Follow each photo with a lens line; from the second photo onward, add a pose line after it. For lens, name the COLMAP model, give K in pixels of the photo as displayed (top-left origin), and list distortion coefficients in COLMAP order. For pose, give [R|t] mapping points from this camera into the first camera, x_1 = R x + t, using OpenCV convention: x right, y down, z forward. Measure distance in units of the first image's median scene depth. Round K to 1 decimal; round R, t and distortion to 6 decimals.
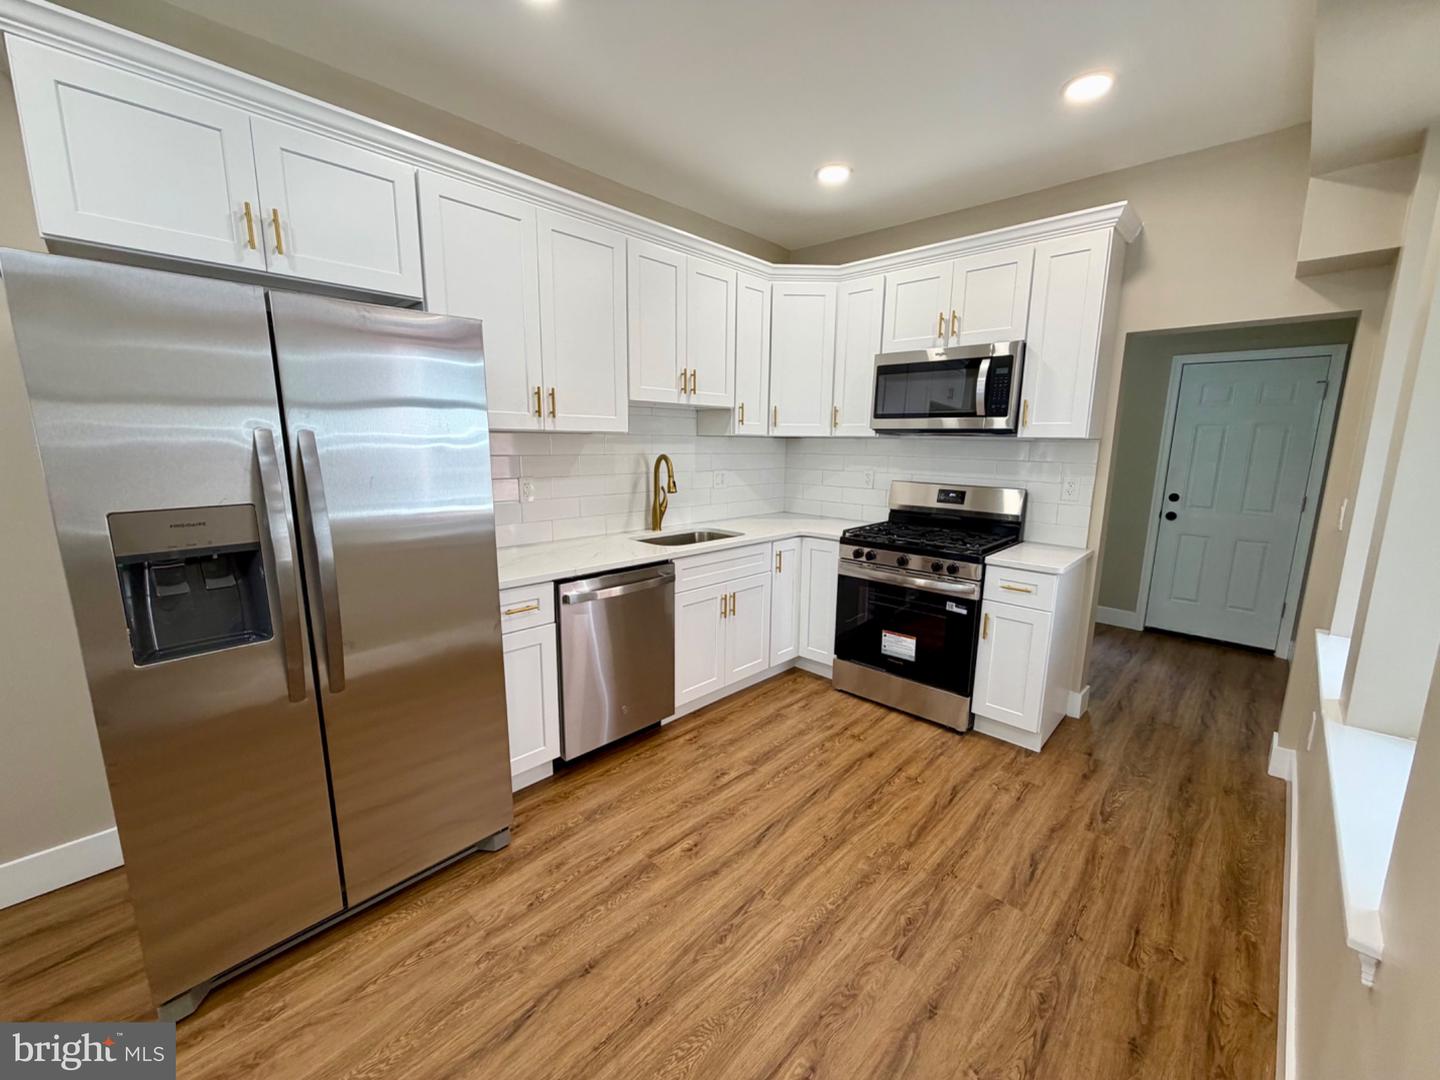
lens RADIAL K [[572.5, 0, 720.3], [0, 572.5, 540.4], [0, 0, 1]] dist [0.003689, 0.000145]
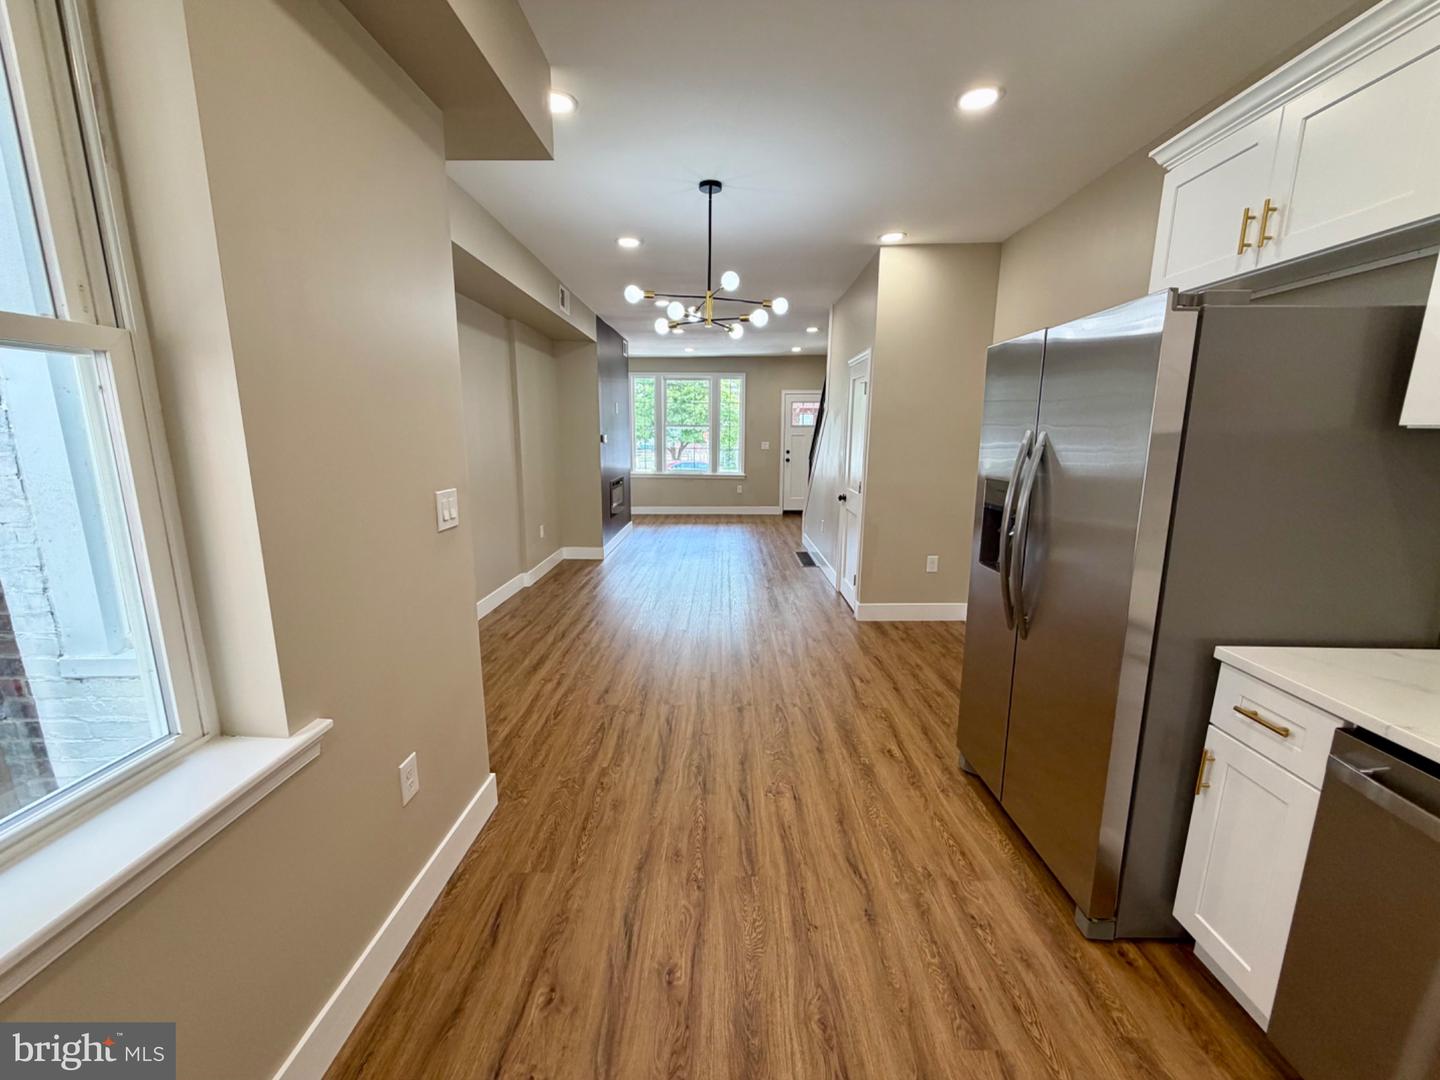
lens RADIAL K [[572.5, 0, 722.9], [0, 572.5, 540.0], [0, 0, 1]] dist [0.003689, 0.000145]
pose [[-0.726696, 0.112304, -0.677717, 0.337402], [-0.132268, 0.945213, 0.298458, -0.122885], [0.674105, 0.306529, -0.672028, 0.694310]]
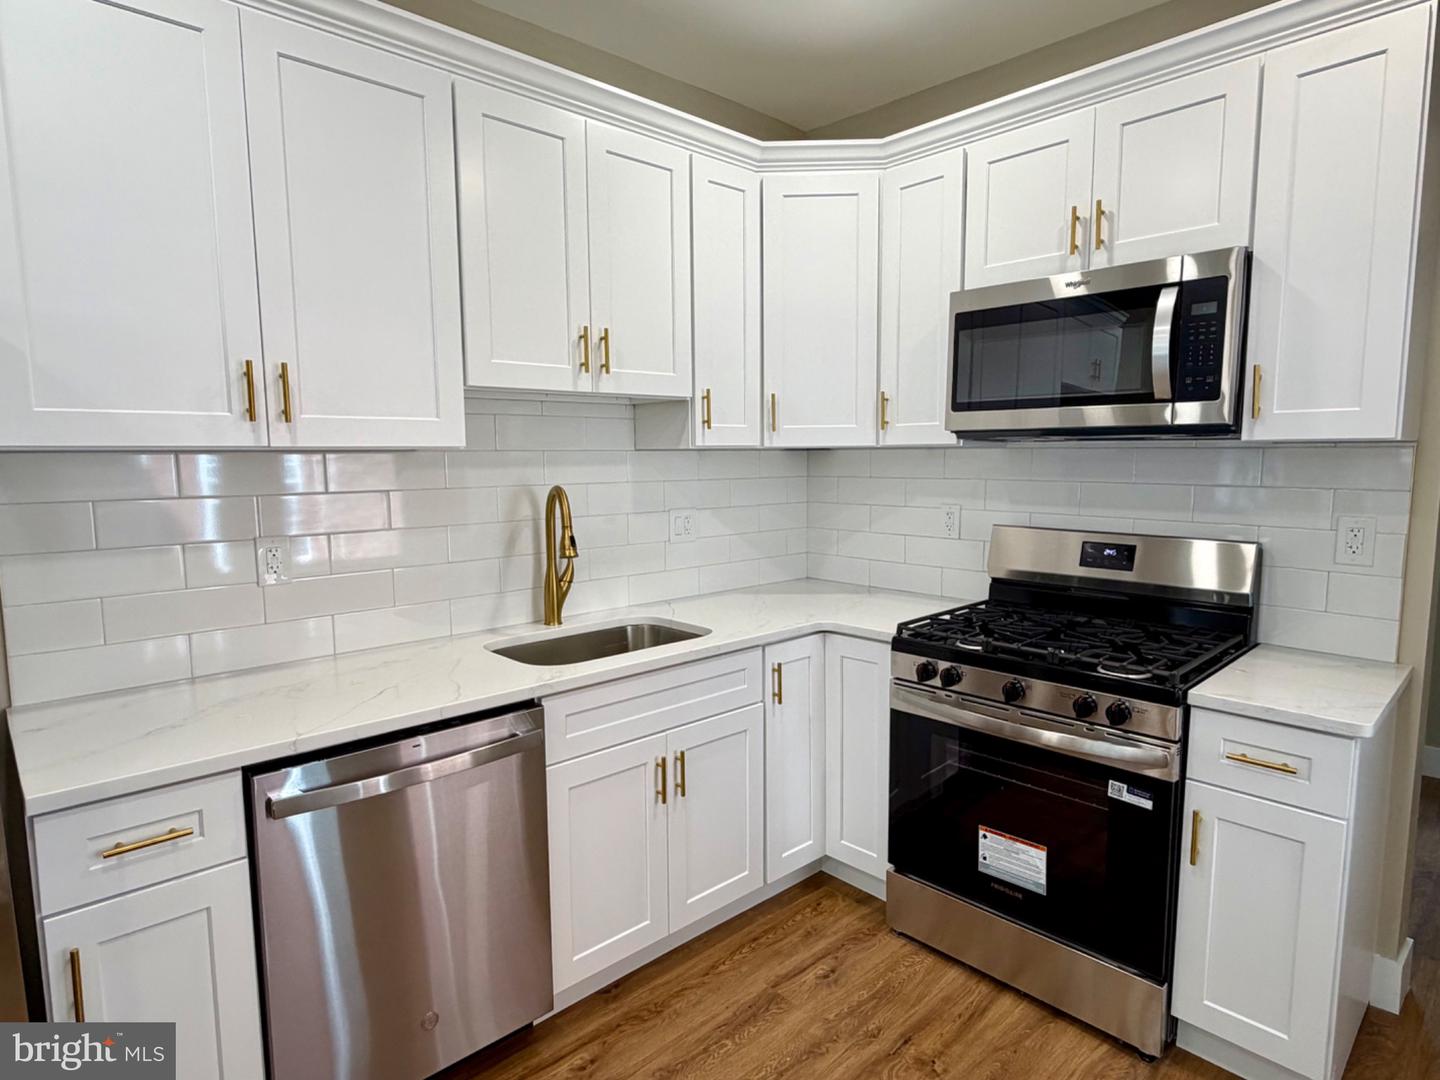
lens RADIAL K [[808.3, 0, 720.0], [0, 808.3, 541.3], [0, 0, 1]] dist [-0.000742, 0.005196]
pose [[0.998231, -0.013971, -0.057788, 0.103342], [0.010253, 0.997888, -0.064139, -0.050811], [0.058562, 0.063433, 0.996266, 0.270020]]
